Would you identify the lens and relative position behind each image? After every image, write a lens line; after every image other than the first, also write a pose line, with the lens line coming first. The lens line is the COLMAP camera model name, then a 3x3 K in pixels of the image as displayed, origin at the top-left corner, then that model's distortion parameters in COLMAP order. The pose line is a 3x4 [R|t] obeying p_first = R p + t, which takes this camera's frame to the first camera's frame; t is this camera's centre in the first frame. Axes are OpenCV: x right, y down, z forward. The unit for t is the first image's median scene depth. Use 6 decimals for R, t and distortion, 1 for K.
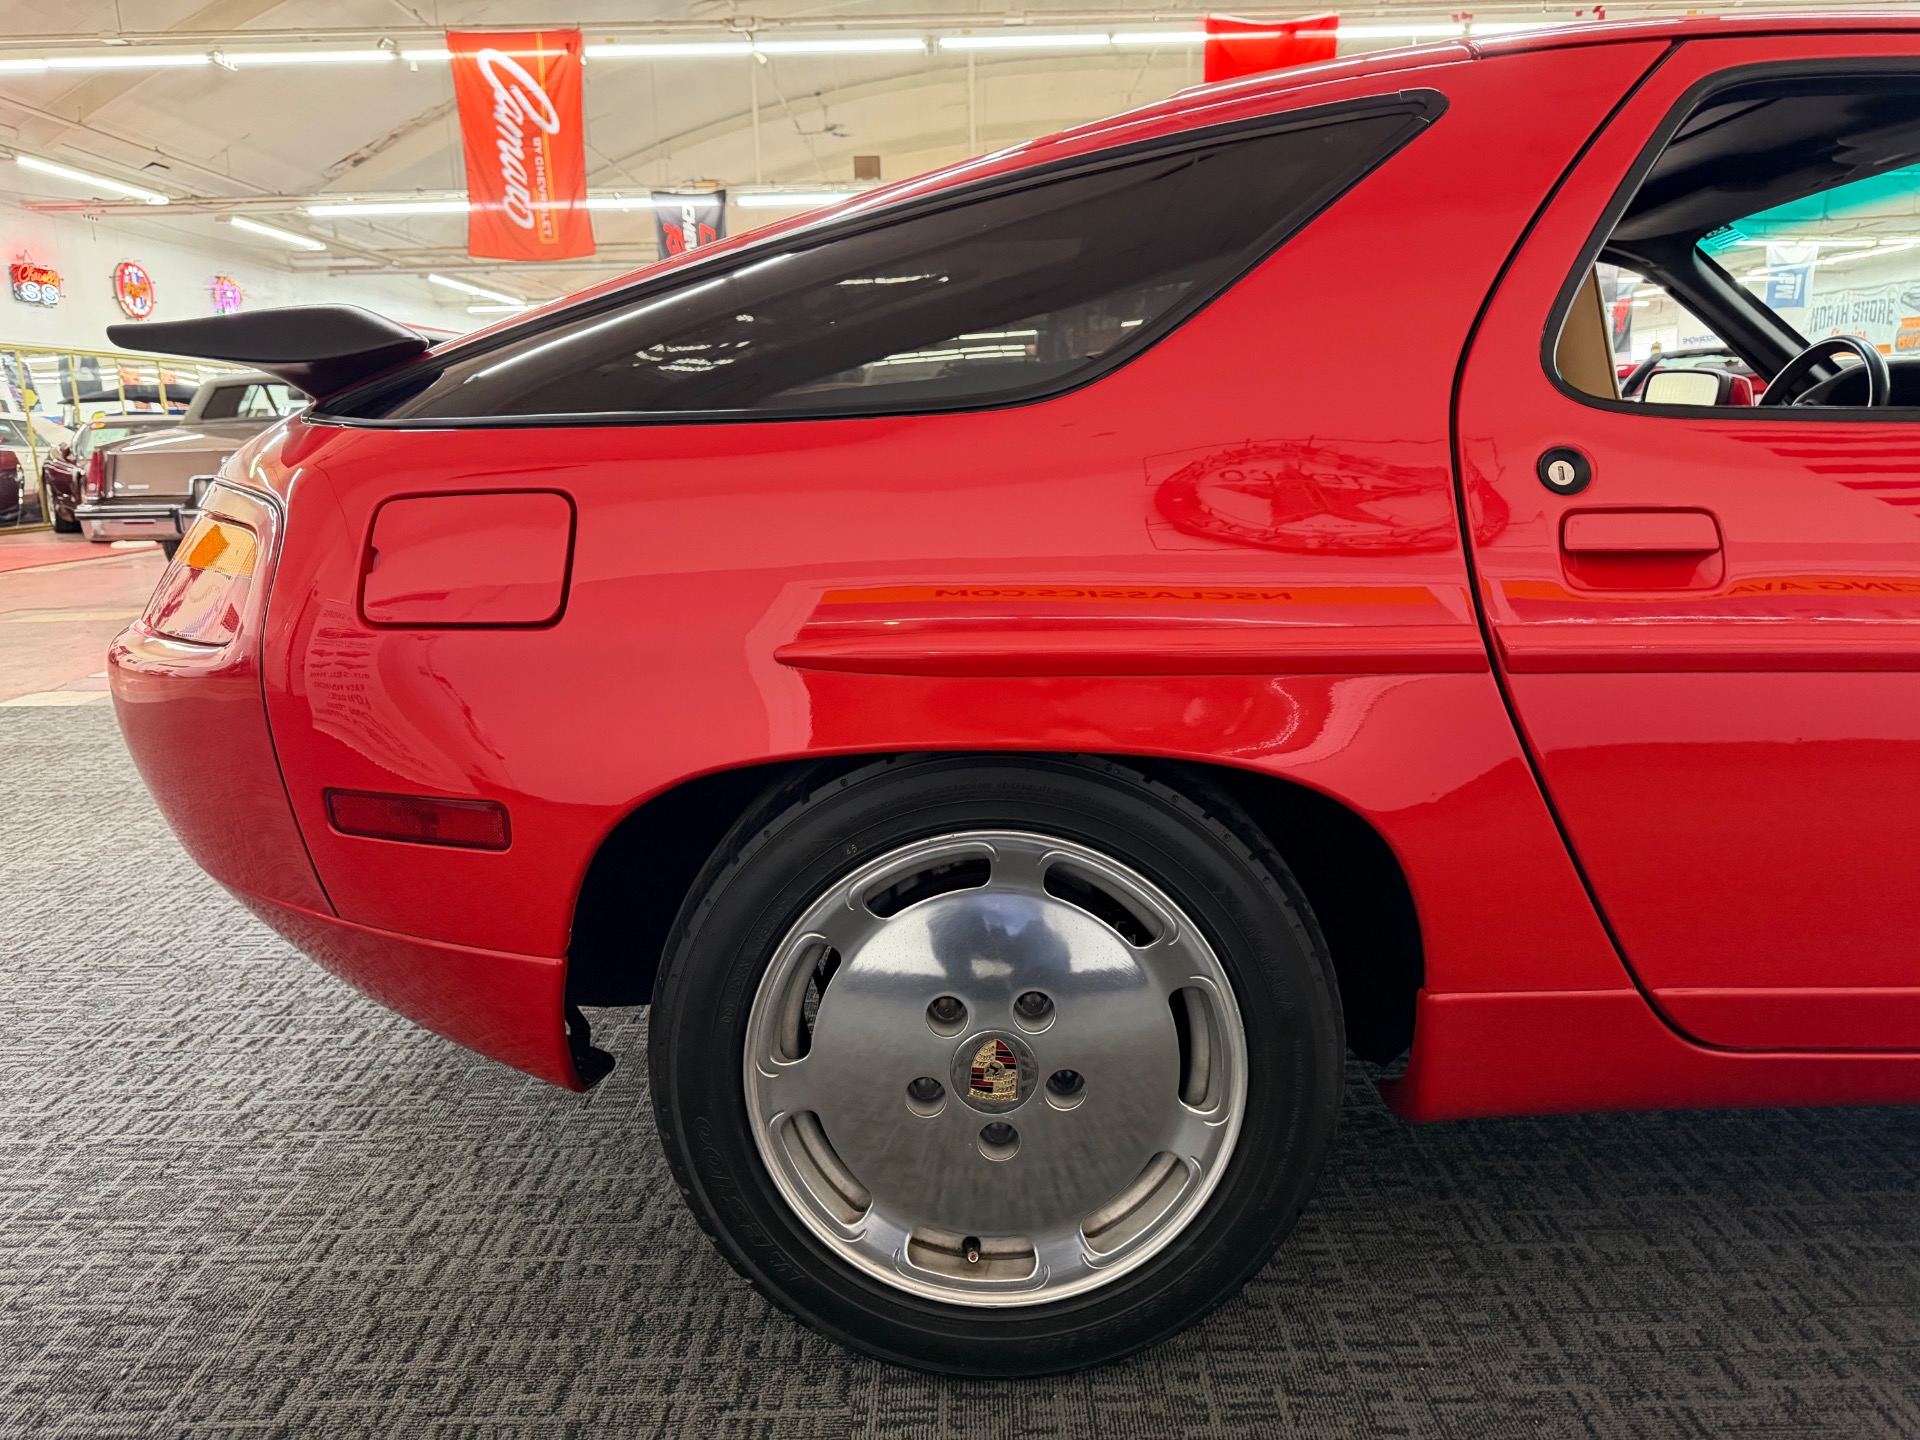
lens RADIAL K [[1394.0, 0, 960.0], [0, 1394.0, 720.0], [0, 0, 1]] dist [-0.004157, -0.002364]
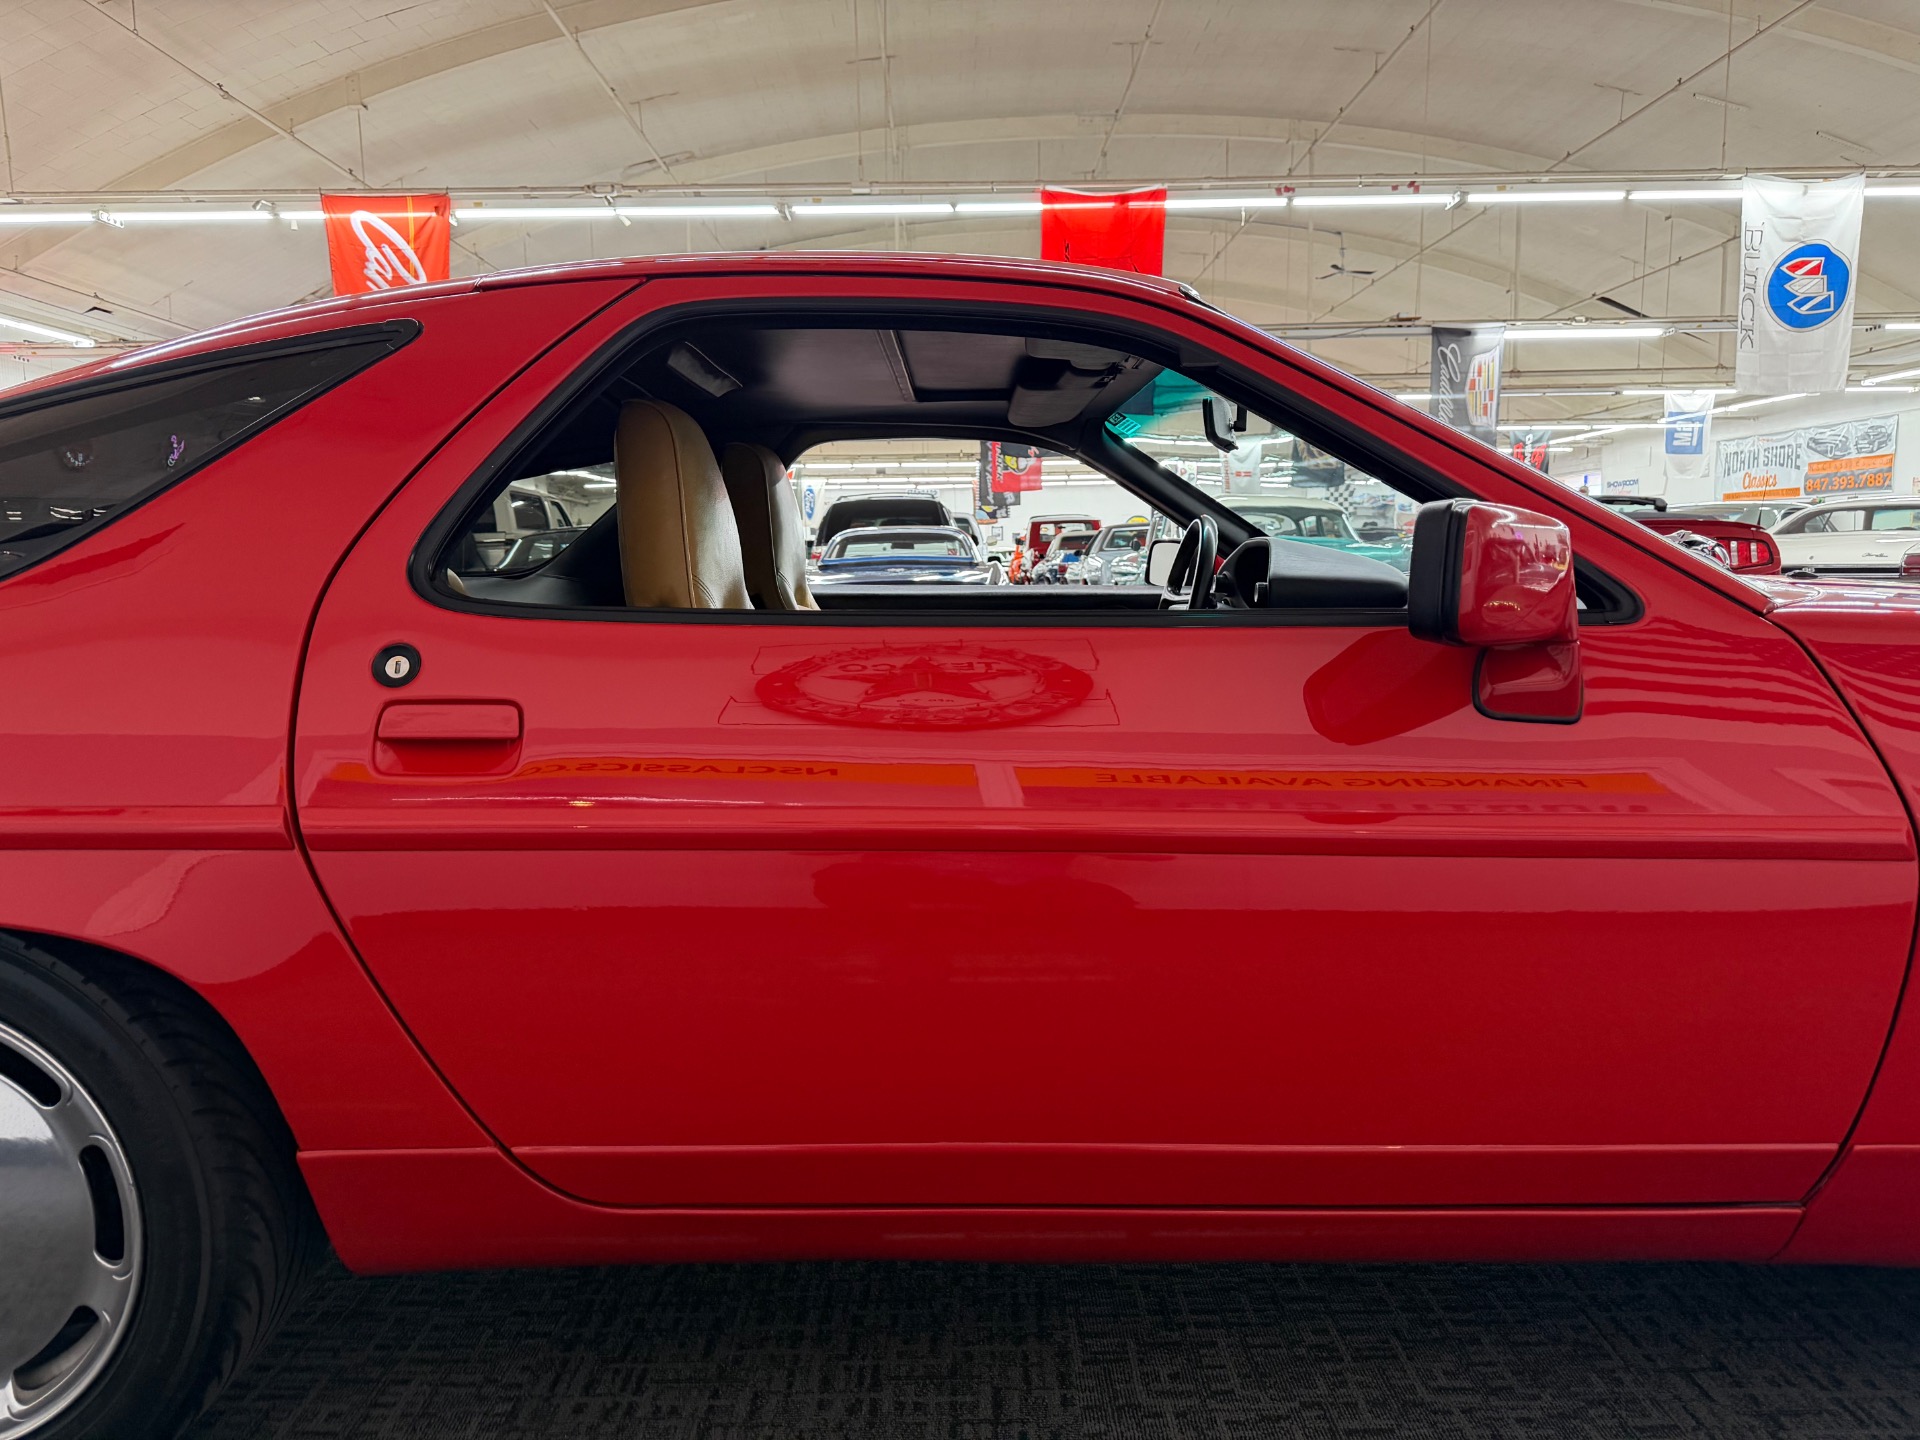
lens RADIAL K [[1373.8, 0, 964.0], [0, 1373.8, 714.2], [0, 0, 1]] dist [0.005239, -0.009222]
pose [[0.999868, 0.003966, 0.015755, 0.103032], [-0.002464, 0.995544, -0.094264, -0.004616], [-0.016058, 0.094212, 0.995423, -0.009695]]
